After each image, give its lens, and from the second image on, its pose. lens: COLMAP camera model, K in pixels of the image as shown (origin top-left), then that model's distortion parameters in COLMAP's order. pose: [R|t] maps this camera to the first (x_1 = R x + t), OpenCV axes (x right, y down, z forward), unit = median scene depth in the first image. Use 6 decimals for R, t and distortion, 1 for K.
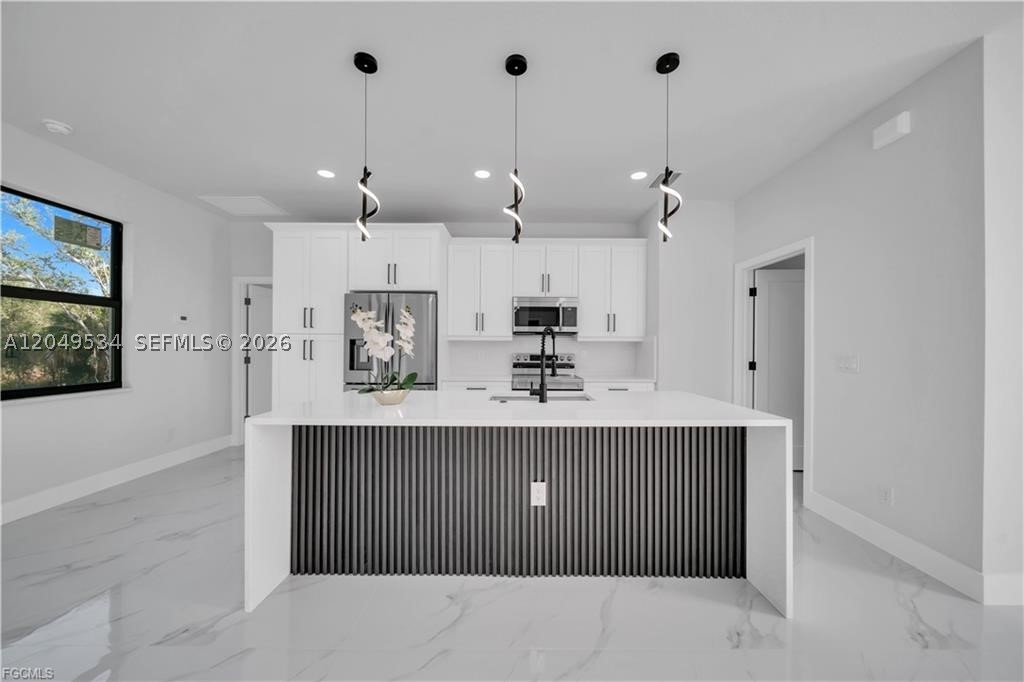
lens RADIAL K [[349.7, 0, 510.3], [0, 349.7, 346.1], [0, 0, 1]] dist [-0.000880, -0.000077]
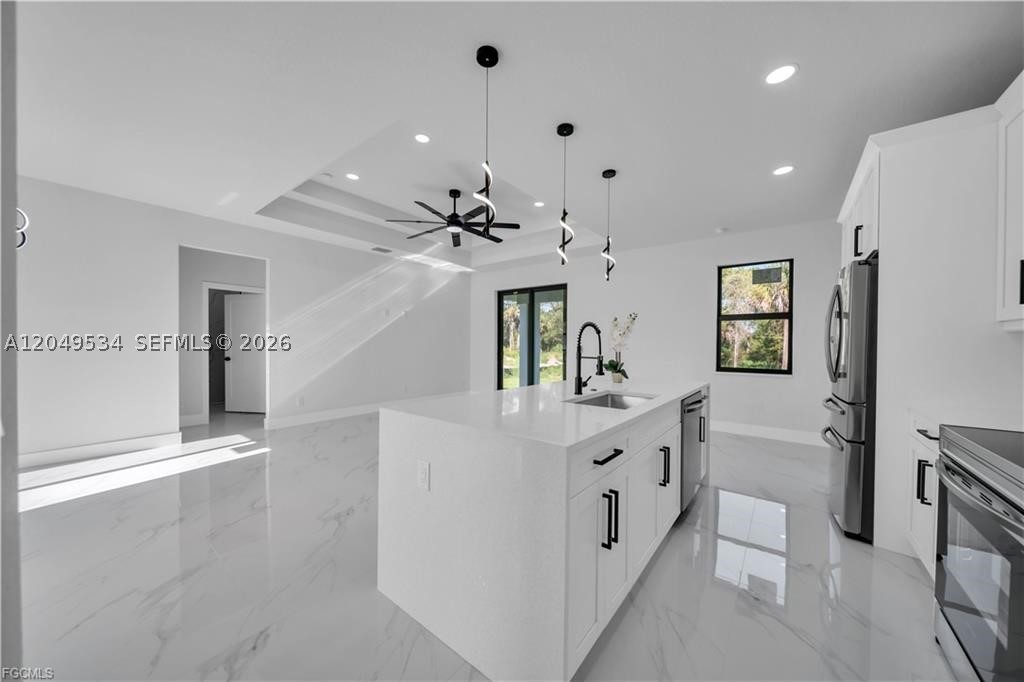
lens RADIAL K [[349.7, 0, 510.3], [0, 349.7, 346.1], [0, 0, 1]] dist [-0.000880, -0.000077]
pose [[-0.598761, 0.001953, -0.800925, 0.676873], [-0.004605, 0.999972, 0.005881, -0.000520], [0.800914, 0.007210, -0.598736, 0.893541]]
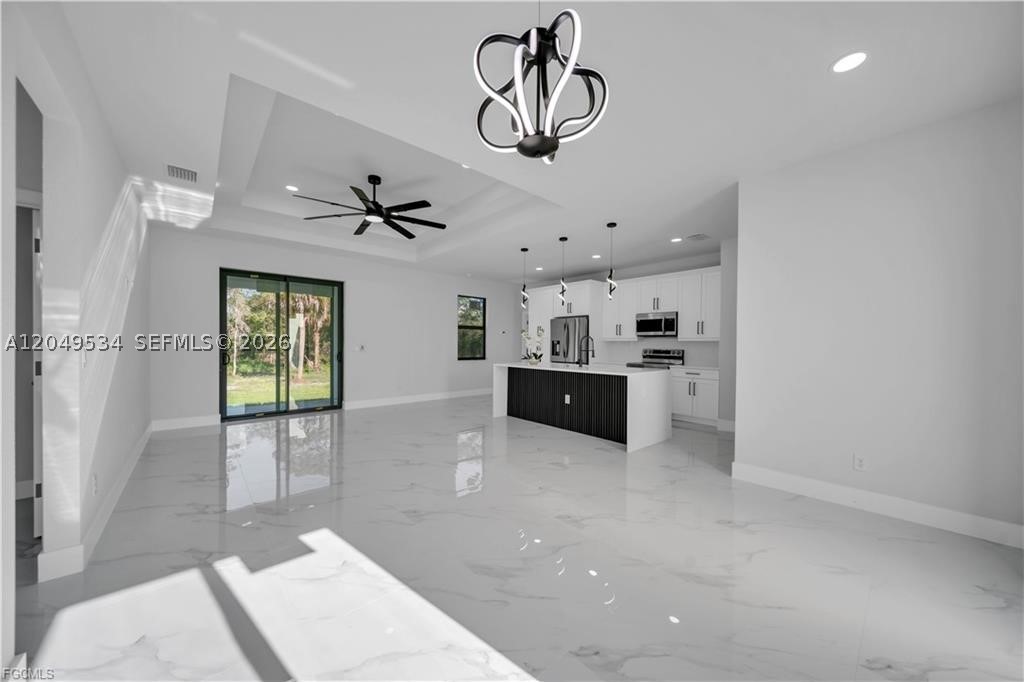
lens RADIAL K [[349.7, 0, 510.3], [0, 349.7, 346.1], [0, 0, 1]] dist [-0.000880, -0.000077]
pose [[0.658607, 0.003753, -0.752478, 0.976481], [-0.001645, 0.999992, 0.003548, 0.004207], [0.752486, -0.001099, 0.658608, -0.590460]]
